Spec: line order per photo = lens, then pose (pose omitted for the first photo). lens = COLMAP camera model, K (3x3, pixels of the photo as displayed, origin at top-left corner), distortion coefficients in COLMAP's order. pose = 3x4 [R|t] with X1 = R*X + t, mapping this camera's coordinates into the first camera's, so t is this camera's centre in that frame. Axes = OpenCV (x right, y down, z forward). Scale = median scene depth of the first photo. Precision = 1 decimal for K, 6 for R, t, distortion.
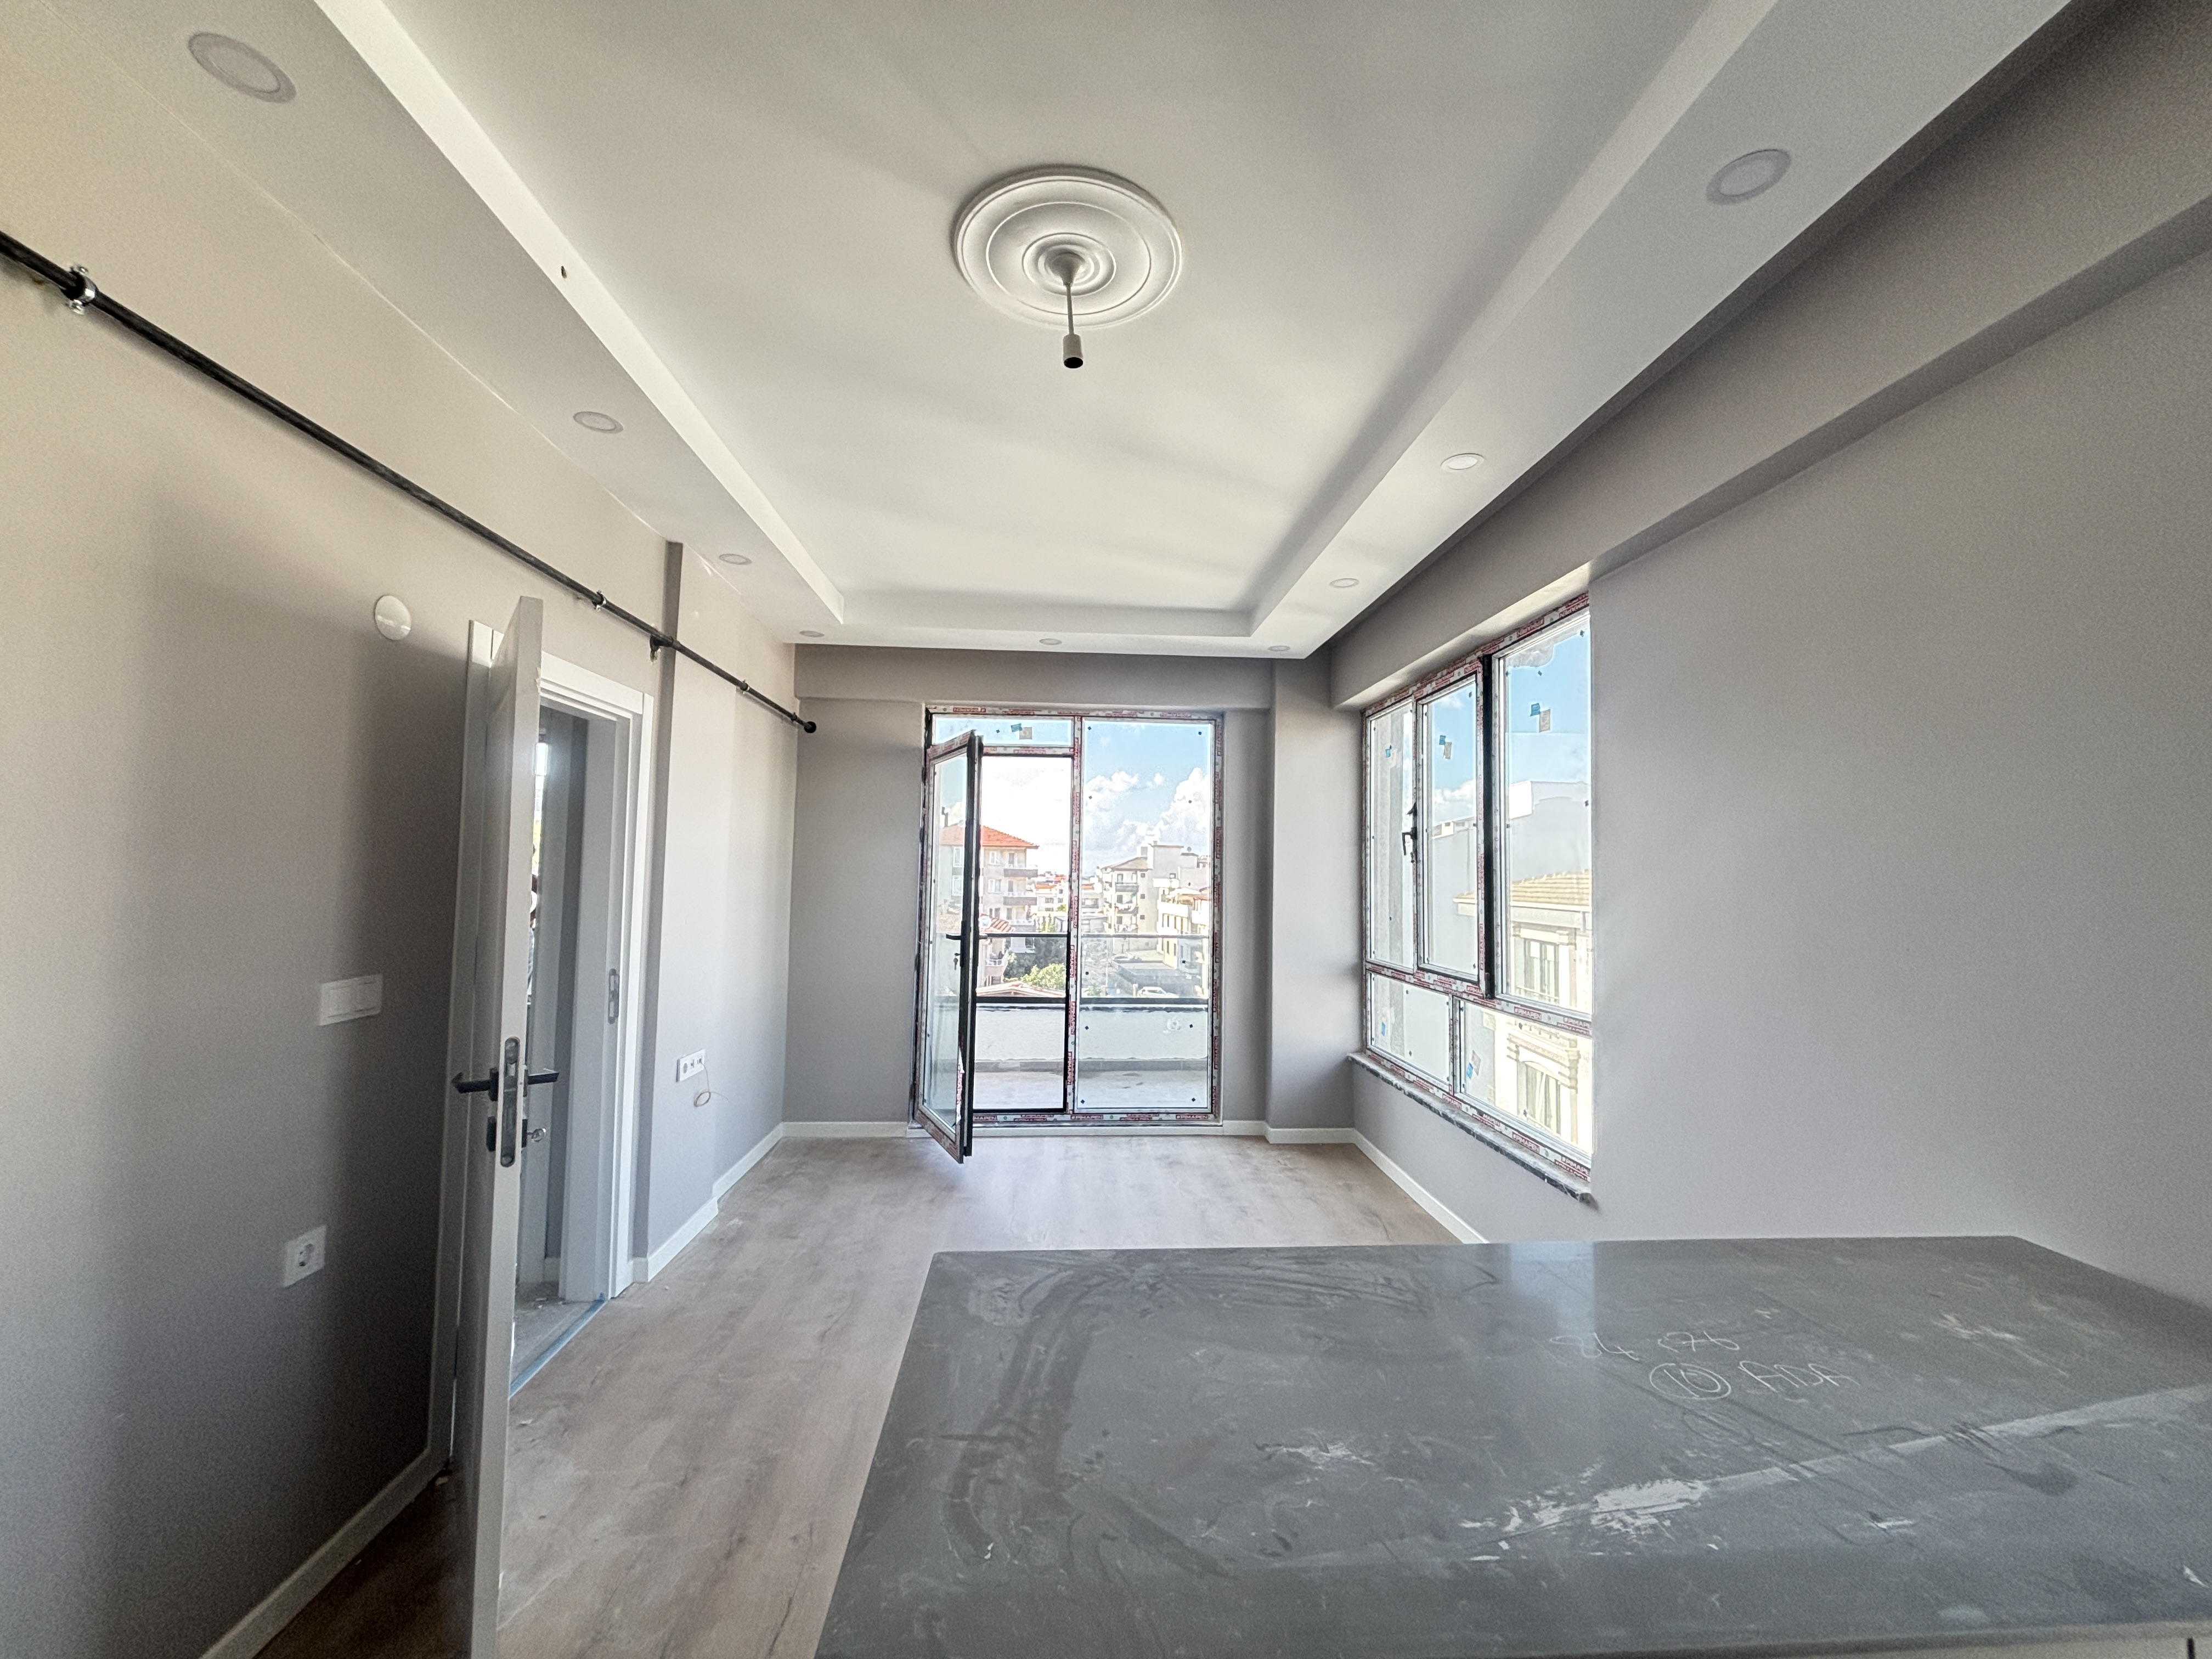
lens RADIAL K [[891.3, 0, 1108.5], [0, 891.3, 828.2], [0, 0, 1]] dist [0.003859, -0.001515]
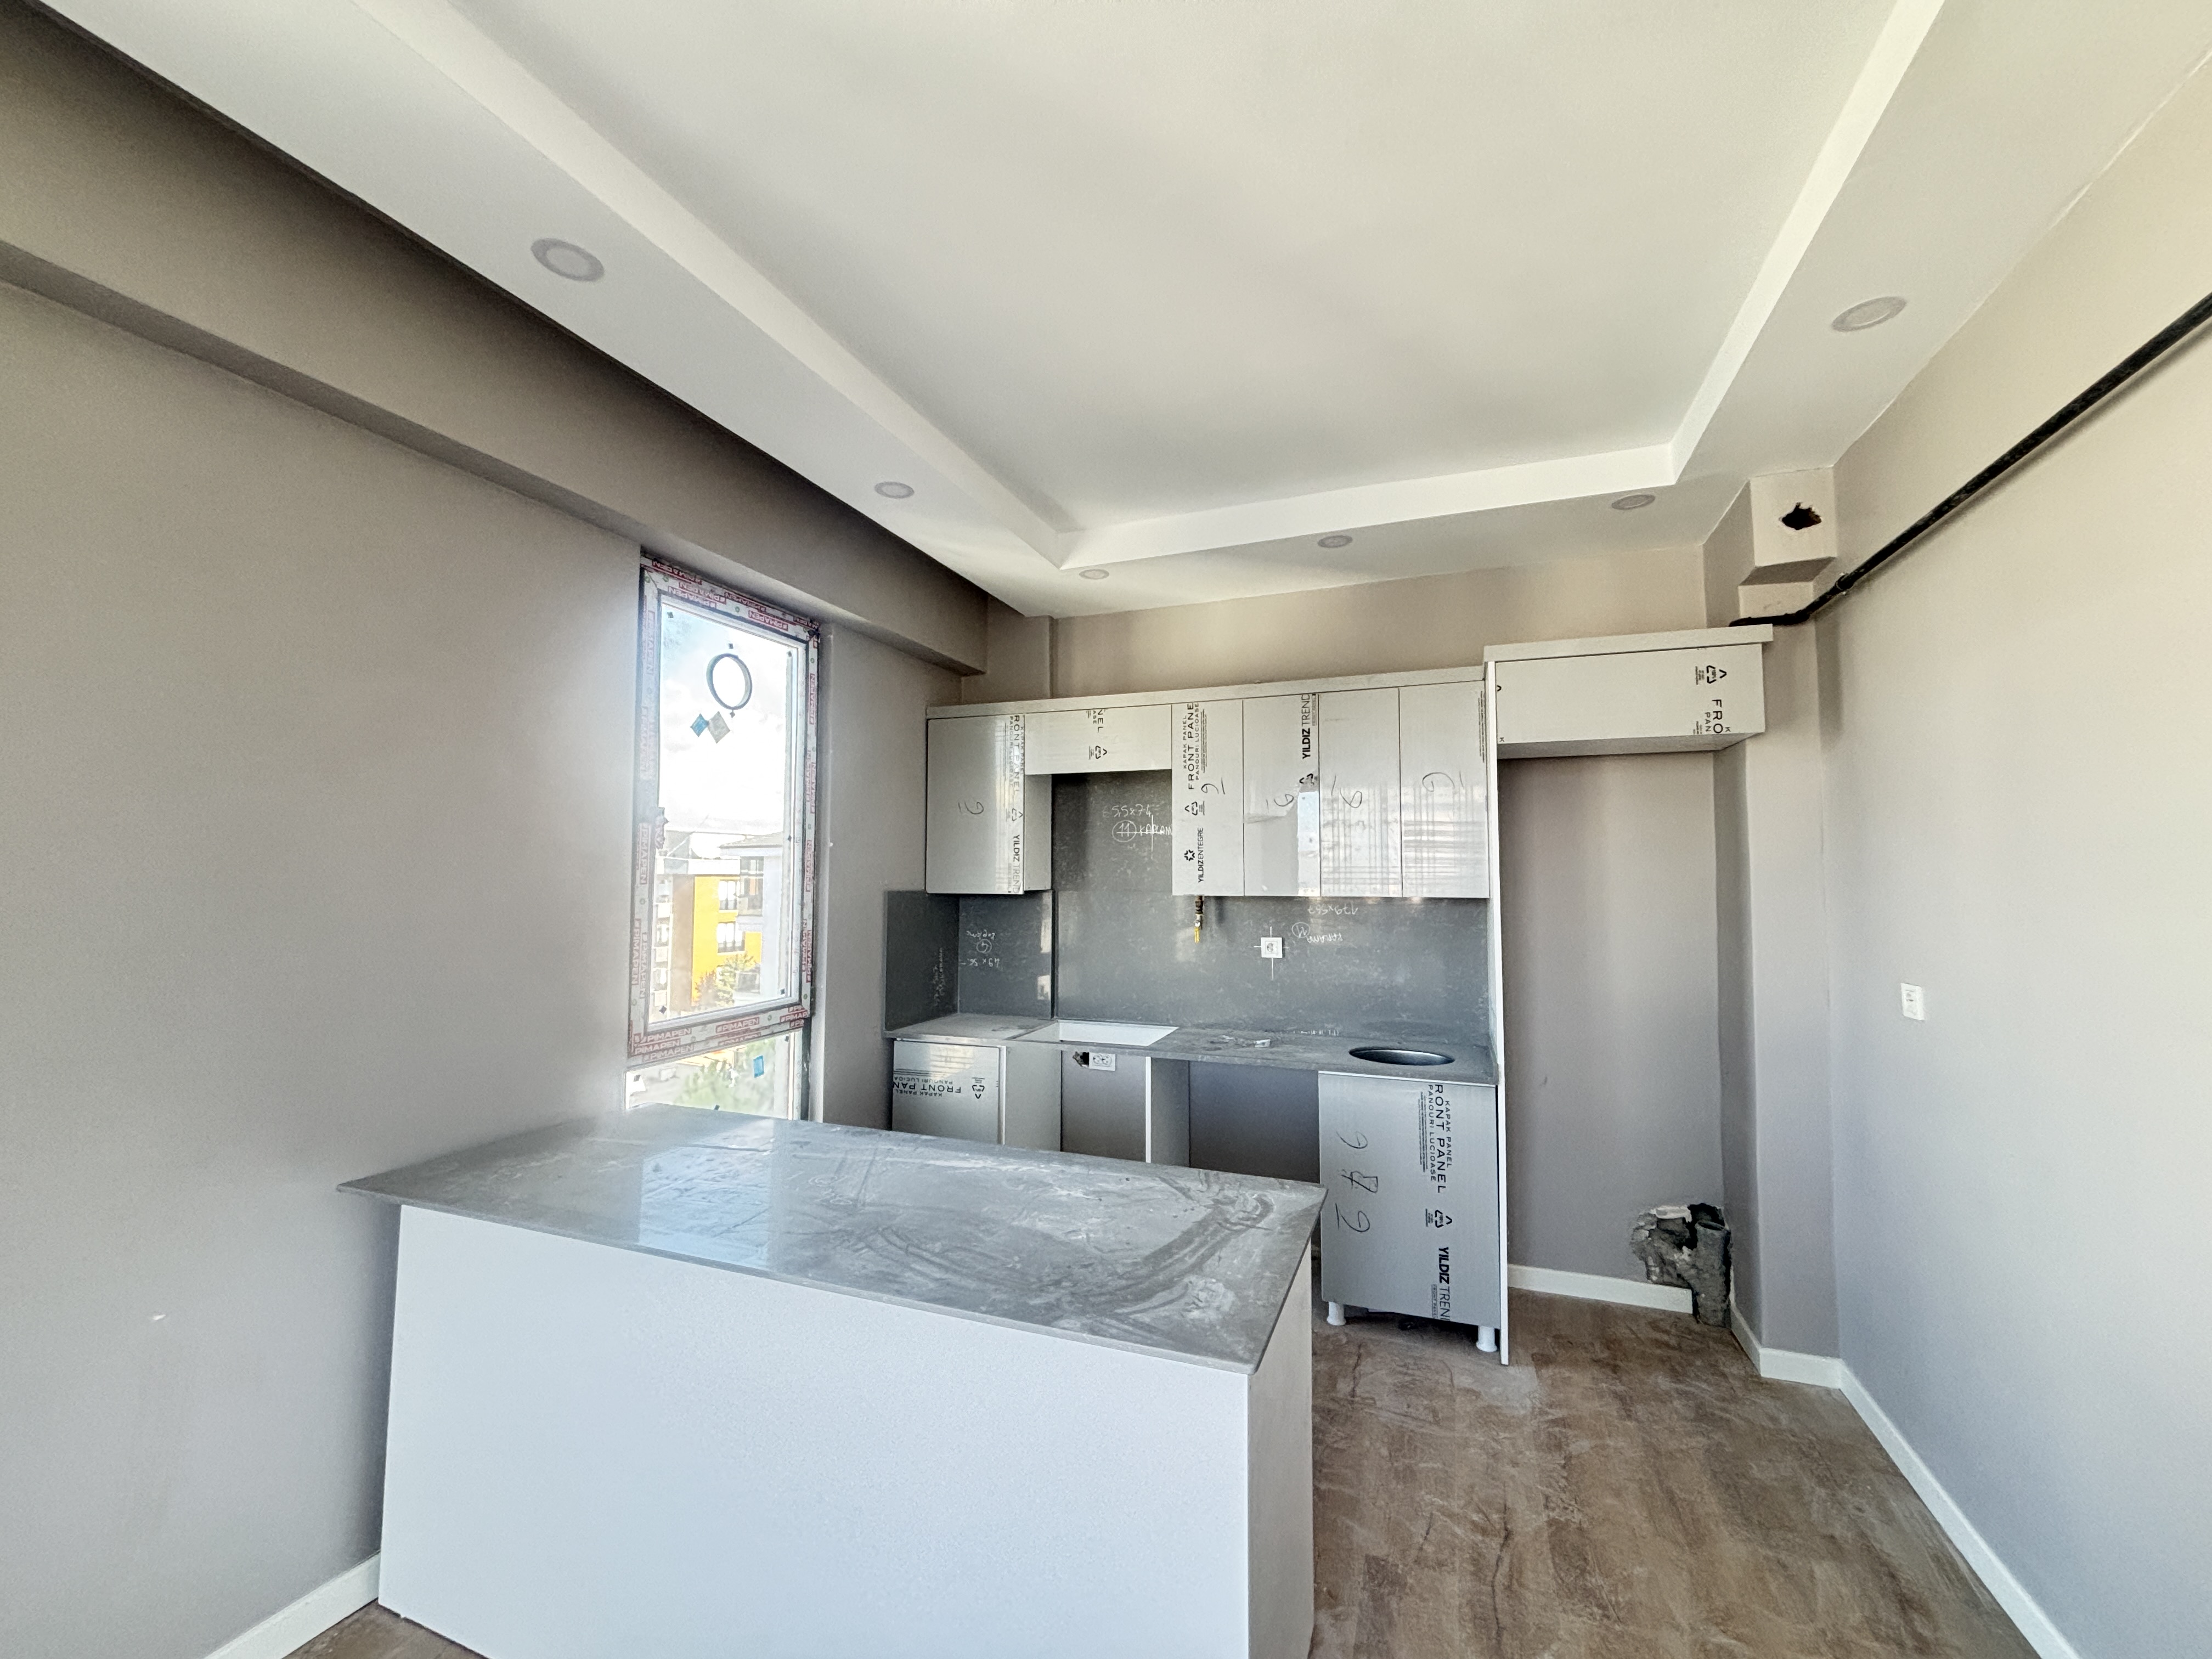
lens RADIAL K [[891.3, 0, 1112.9], [0, 891.3, 829.4], [0, 0, 1]] dist [0.003859, -0.001515]
pose [[-0.912028, 0.006550, 0.410076, -0.147607], [-0.038356, 0.994128, -0.101184, 0.030228], [-0.408331, -0.108011, -0.906421, 0.660958]]
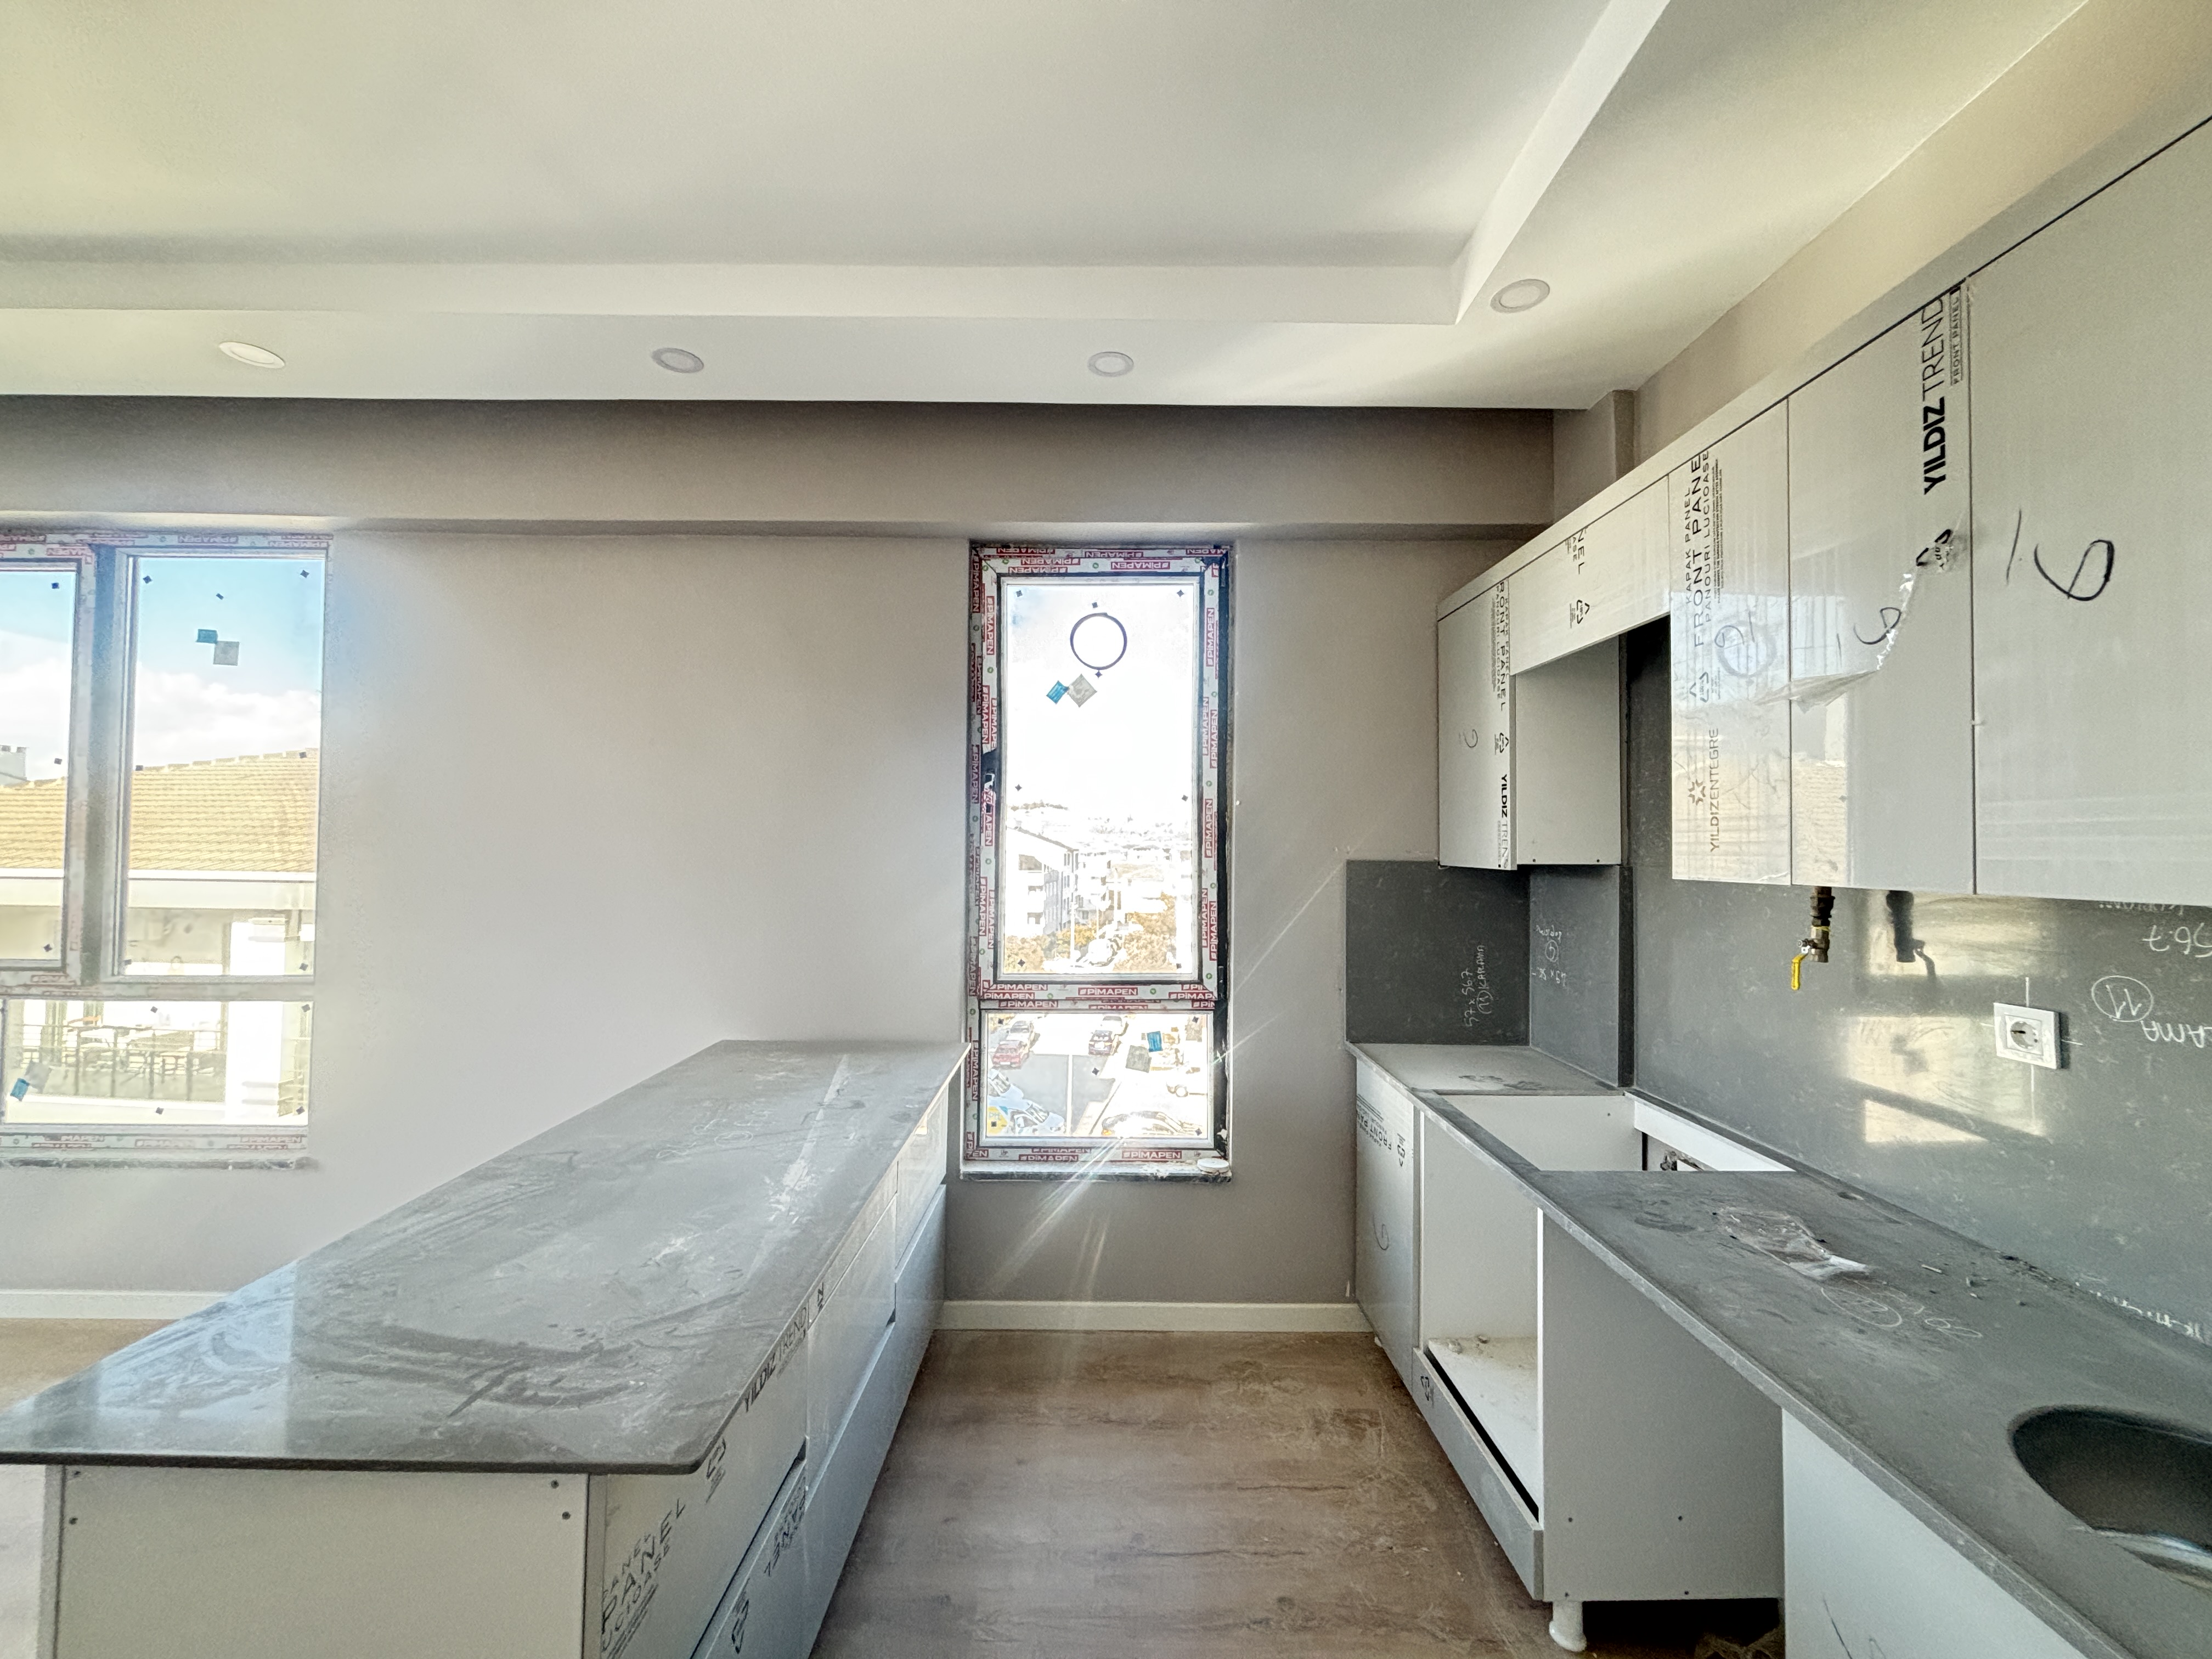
lens RADIAL K [[891.3, 0, 1106.2], [0, 891.3, 827.6], [0, 0, 1]] dist [0.003859, -0.001515]
pose [[0.062724, 0.007398, 0.998003, -0.276415], [-0.063898, 0.997951, -0.003382, -0.001714], [-0.995983, -0.063558, 0.063069, 0.063801]]
